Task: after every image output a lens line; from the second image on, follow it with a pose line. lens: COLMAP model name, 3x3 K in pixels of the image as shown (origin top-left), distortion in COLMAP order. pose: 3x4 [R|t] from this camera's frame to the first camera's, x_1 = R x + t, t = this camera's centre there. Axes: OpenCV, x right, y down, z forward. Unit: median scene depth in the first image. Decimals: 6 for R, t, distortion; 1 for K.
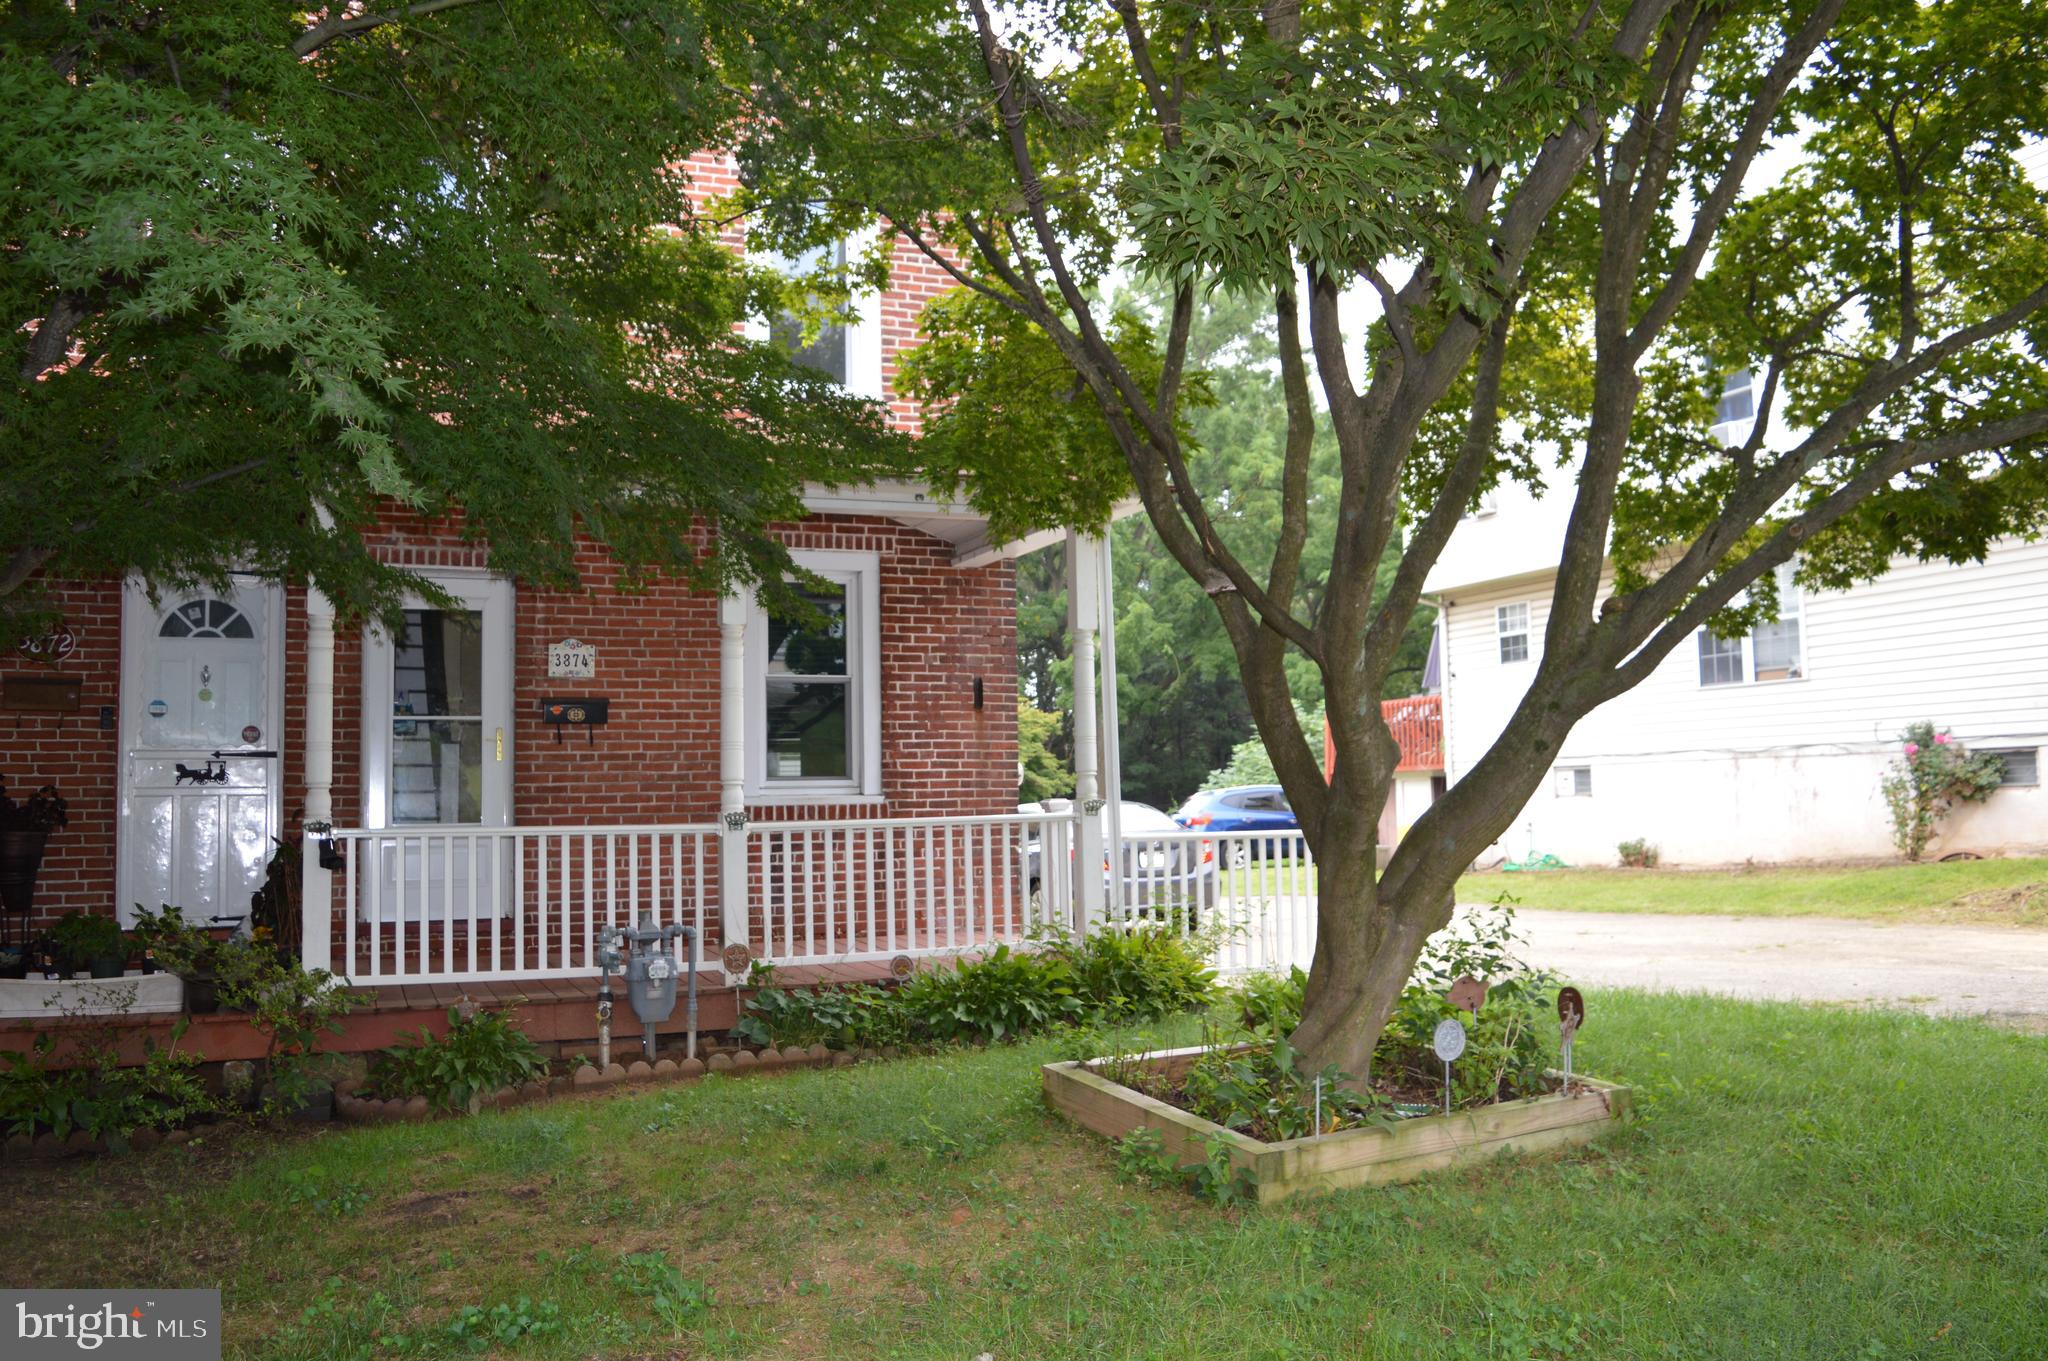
lens RADIAL K [[1618.2, 0, 1016.5], [0, 1618.2, 685.0], [0, 0, 1]] dist [-0.095980, 0.023854]
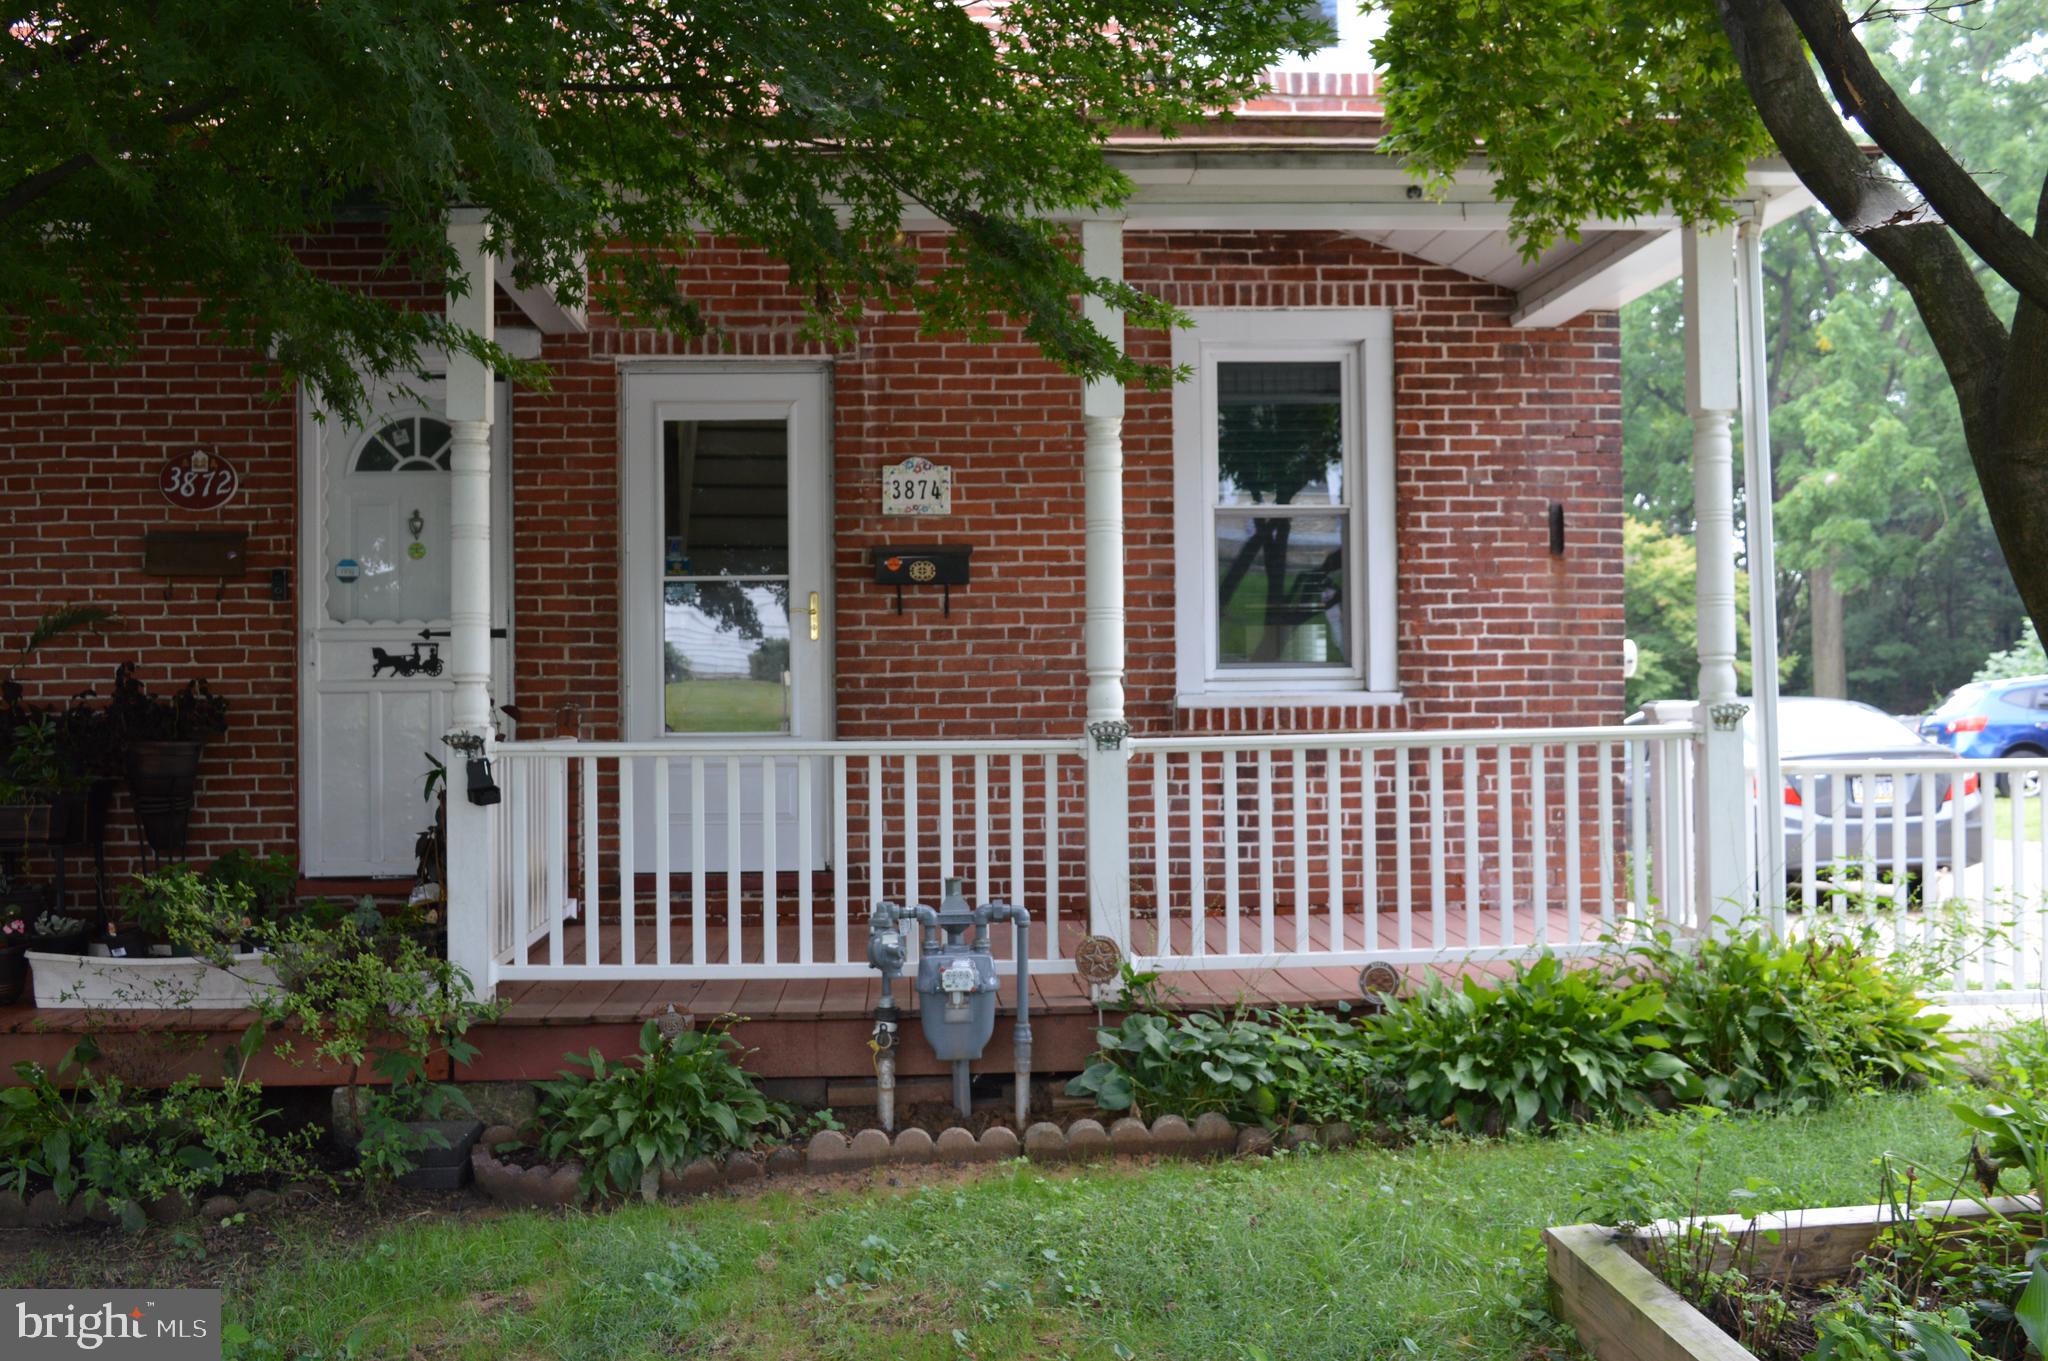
lens RADIAL K [[2008.2, 0, 1014.4], [0, 2008.2, 682.5], [0, 0, 1]] dist [-0.068139, 0.000000]
pose [[0.941693, 0.004253, -0.336445, 0.053371], [0.018491, 0.997755, 0.064367, 0.014689], [0.335964, -0.066836, 0.939501, 0.279155]]
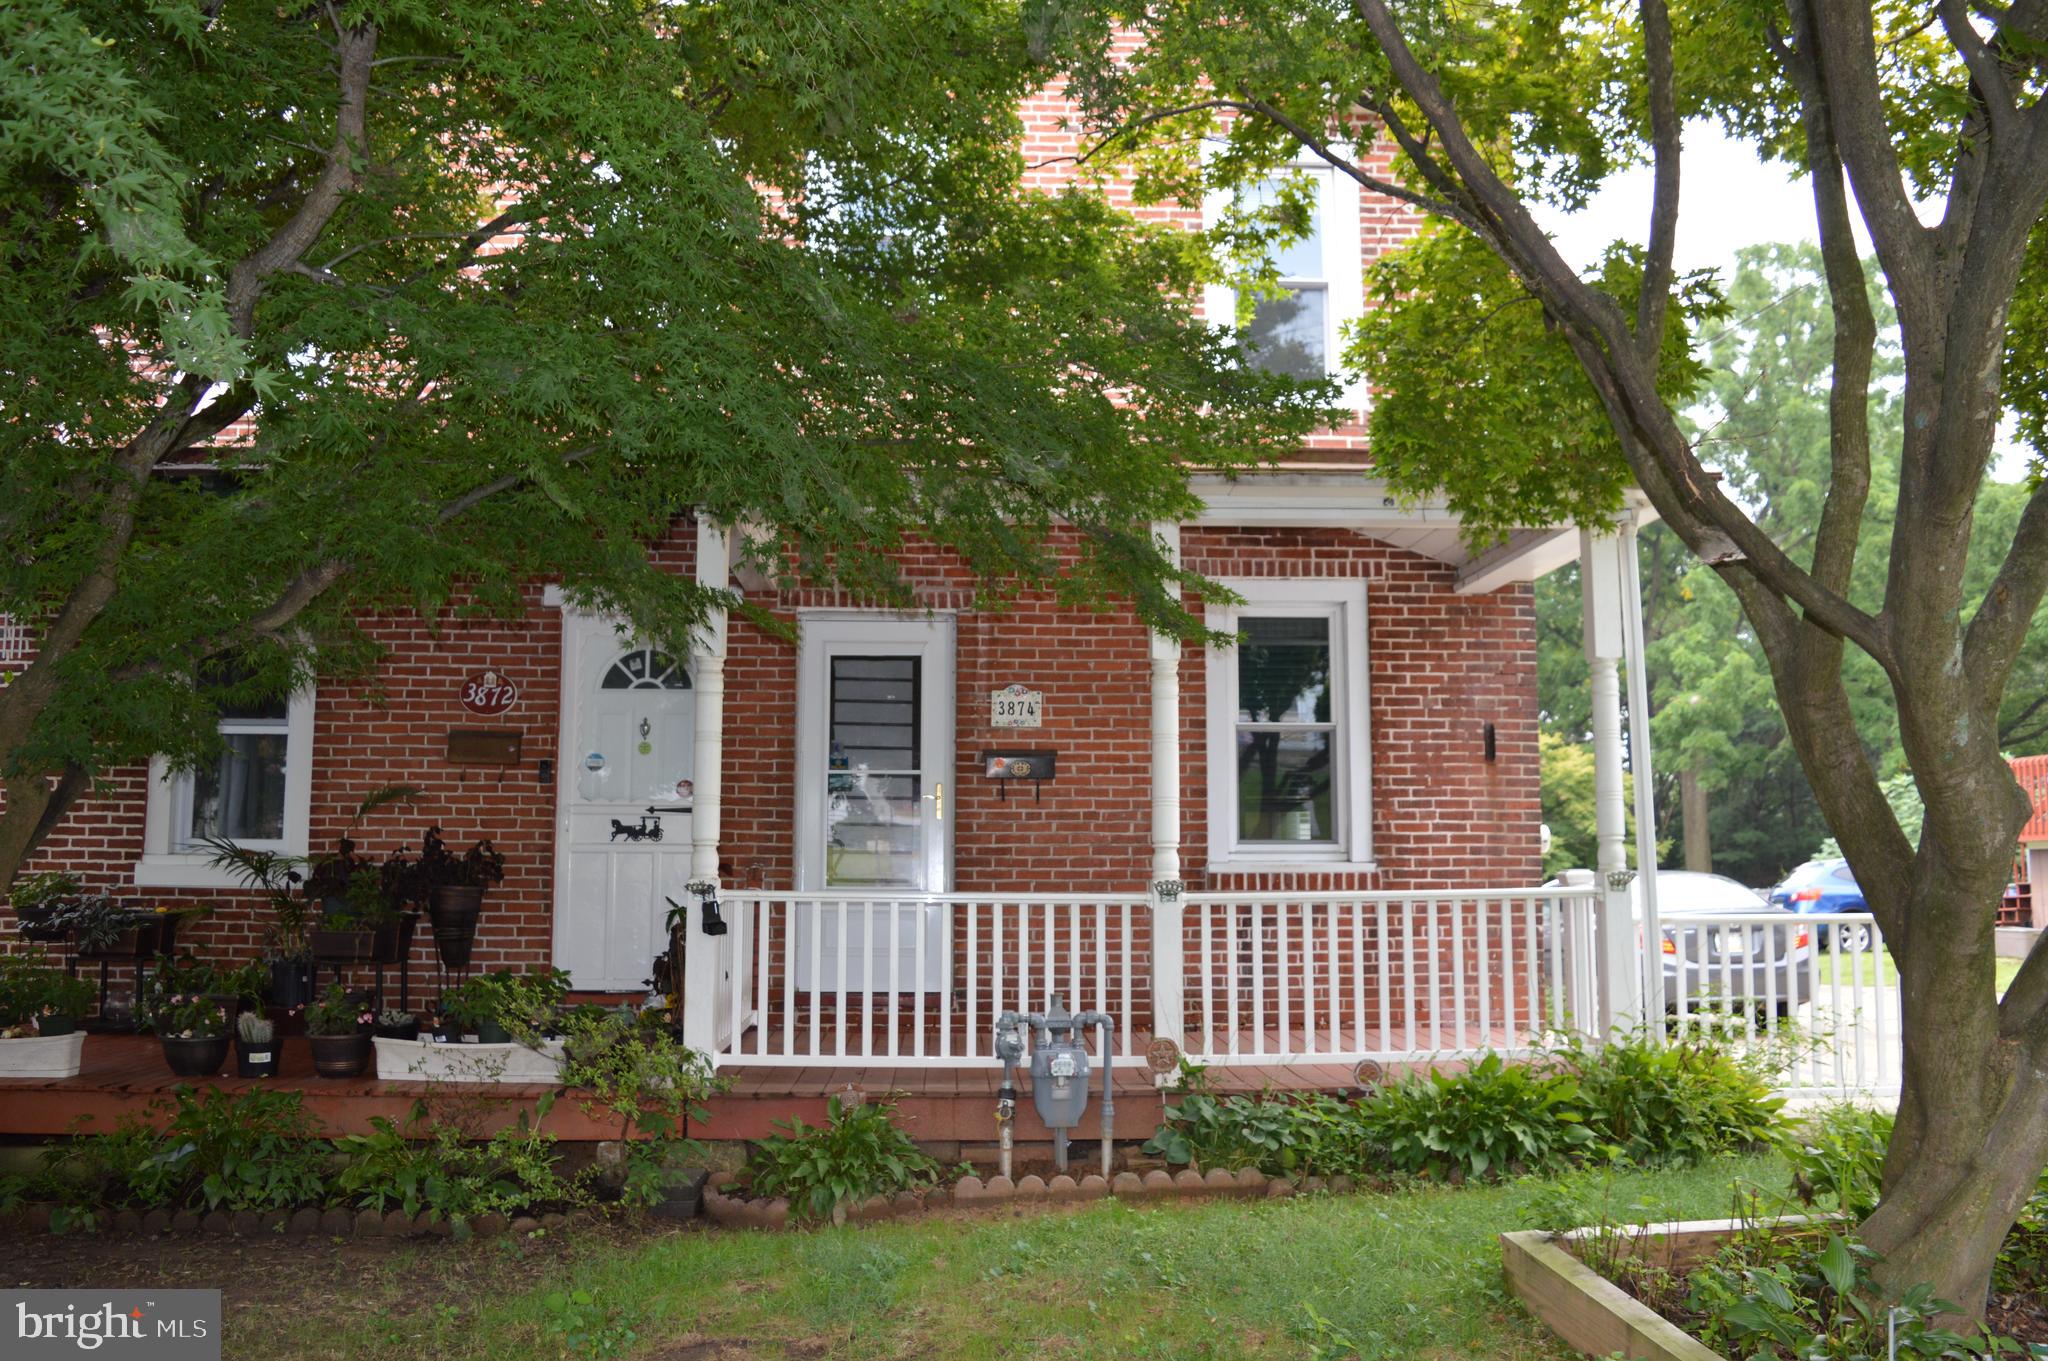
lens RADIAL K [[1618.2, 0, 1019.3], [0, 1618.2, 679.0], [0, 0, 1]] dist [-0.095980, 0.023854]
pose [[0.937512, -0.021787, -0.347270, 0.051636], [0.006370, 0.998945, -0.045474, 0.011928], [0.347894, 0.040421, 0.936662, 0.182887]]
